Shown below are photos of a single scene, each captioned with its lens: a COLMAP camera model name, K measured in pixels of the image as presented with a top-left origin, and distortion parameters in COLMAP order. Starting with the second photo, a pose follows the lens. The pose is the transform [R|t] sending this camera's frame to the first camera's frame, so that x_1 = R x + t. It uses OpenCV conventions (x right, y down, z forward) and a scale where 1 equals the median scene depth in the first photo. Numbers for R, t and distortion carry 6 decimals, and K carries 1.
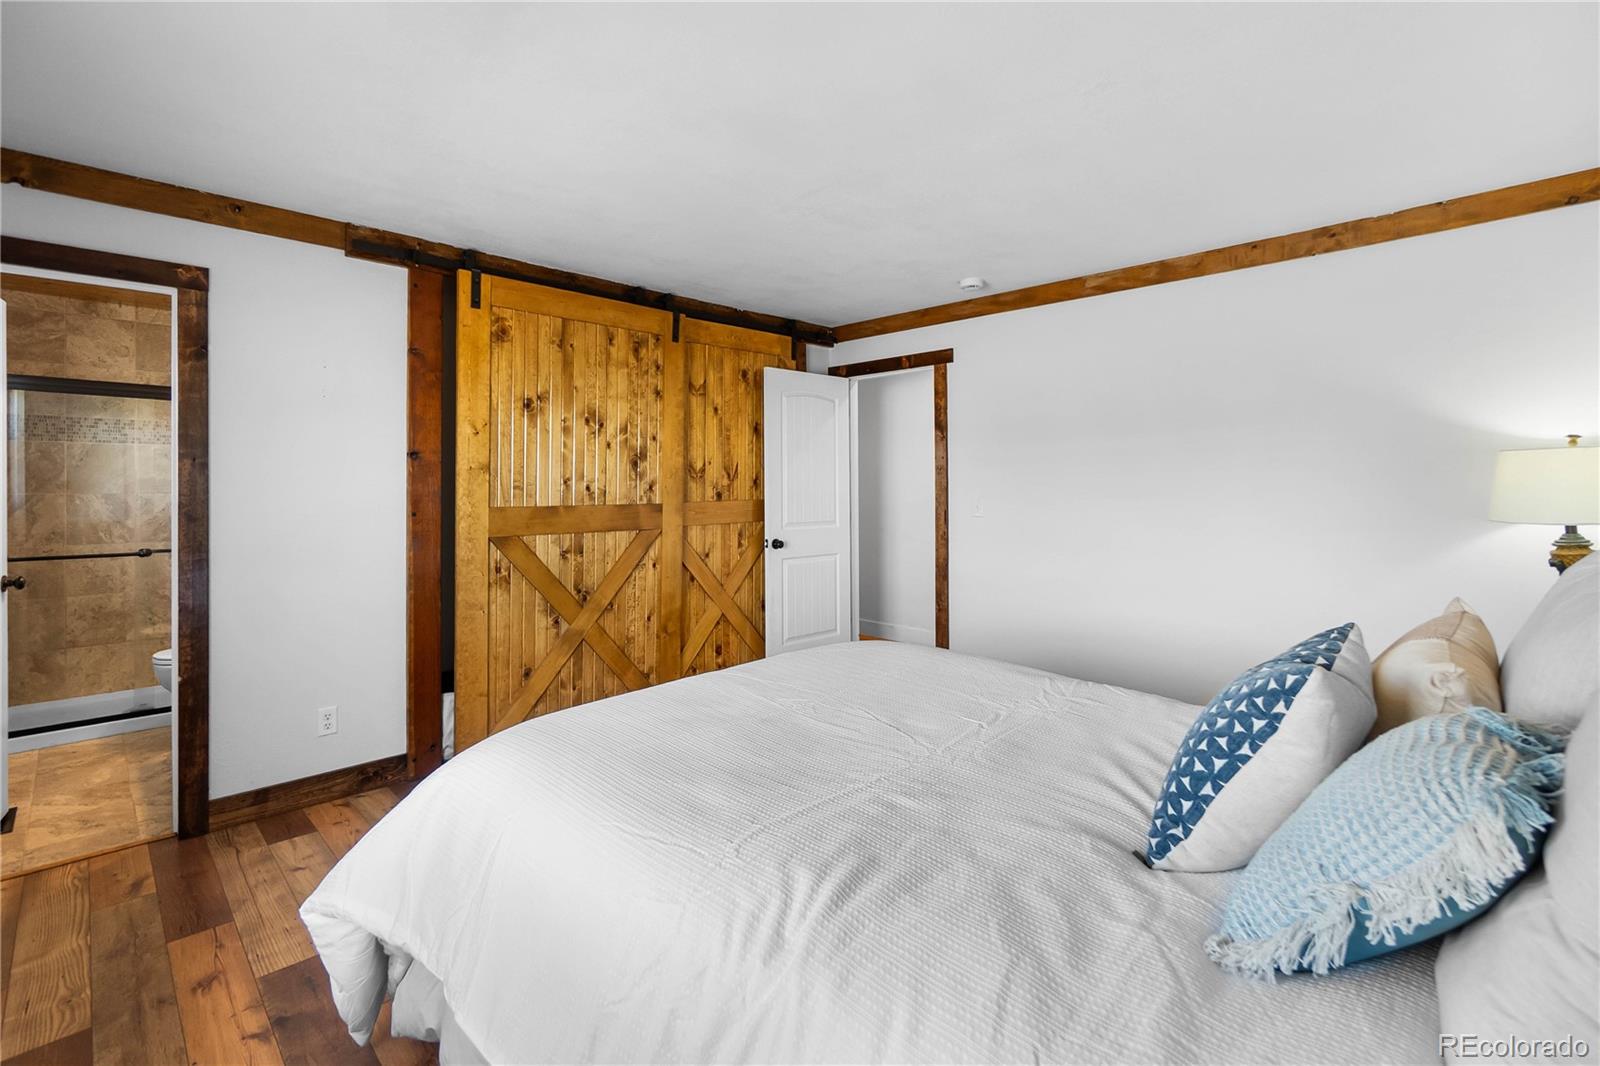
lens RADIAL K [[710.1, 0, 792.8], [0, 710.1, 477.2], [0, 0, 1]] dist [0.001320, 0.000291]
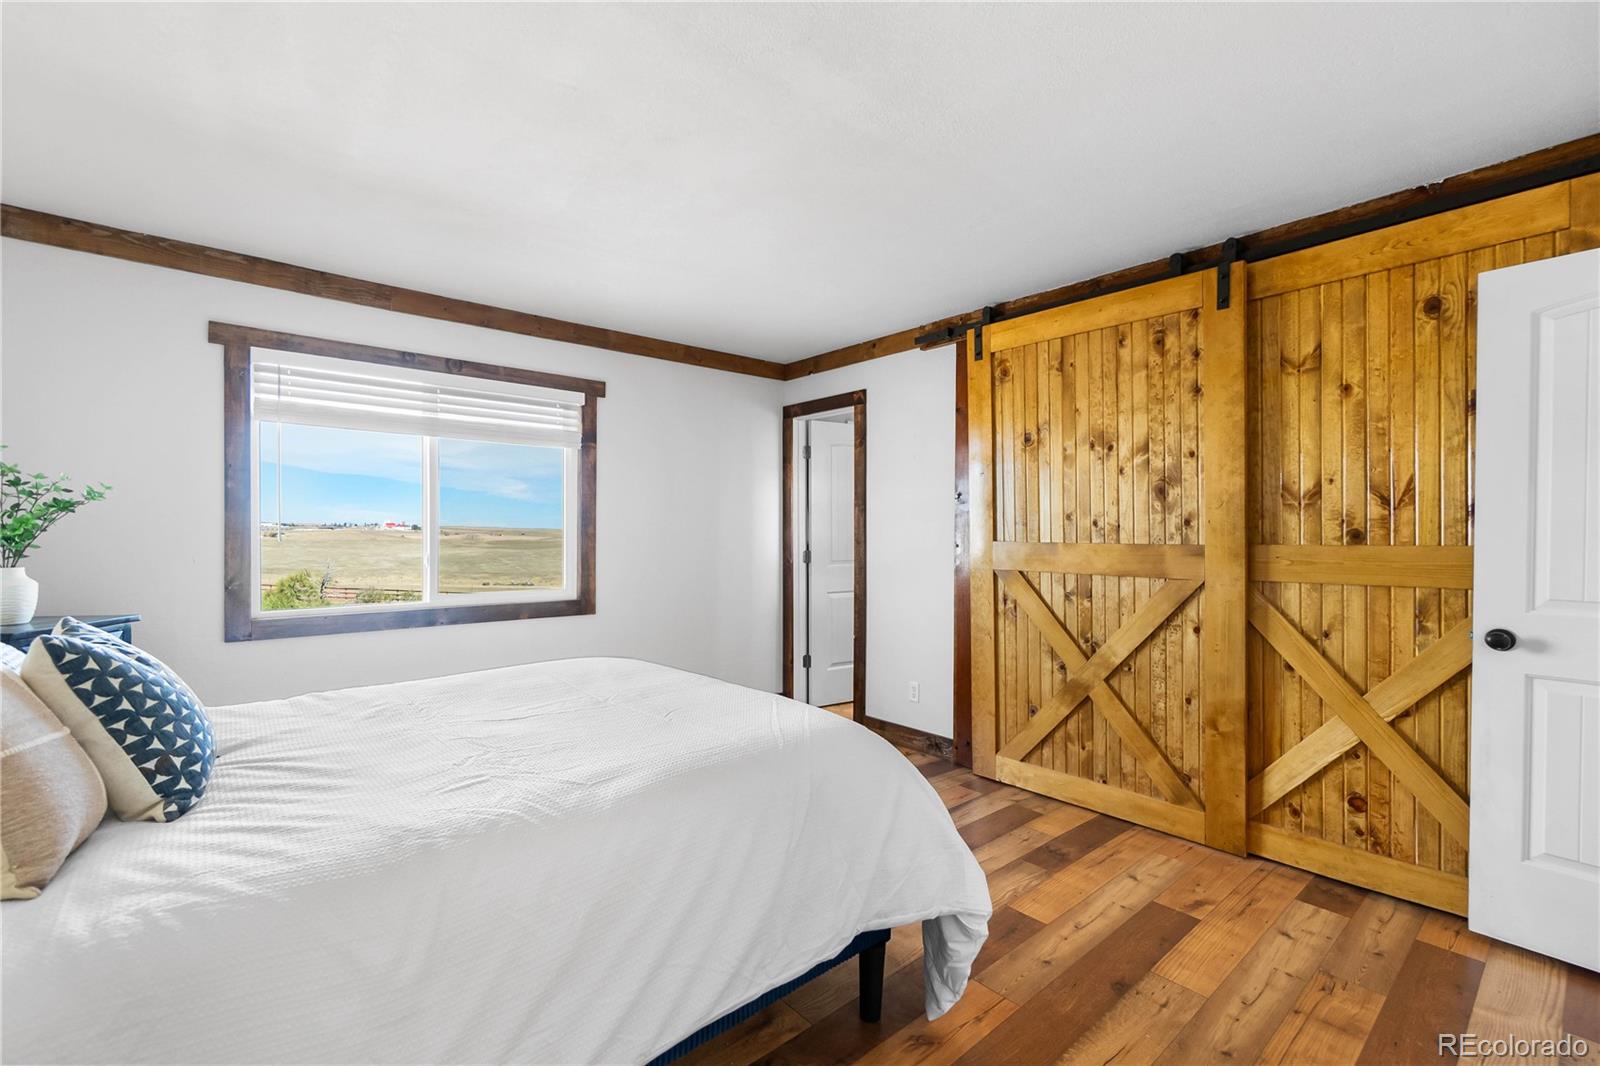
lens RADIAL K [[699.8, 0, 802.7], [0, 699.8, 534.4], [0, 0, 1]] dist [-0.007080, 0.000125]
pose [[-0.053666, 0.005139, -0.998546, 0.562230], [0.006795, 0.999965, 0.004781, 0.021937], [0.998536, -0.006528, -0.053699, 0.672601]]
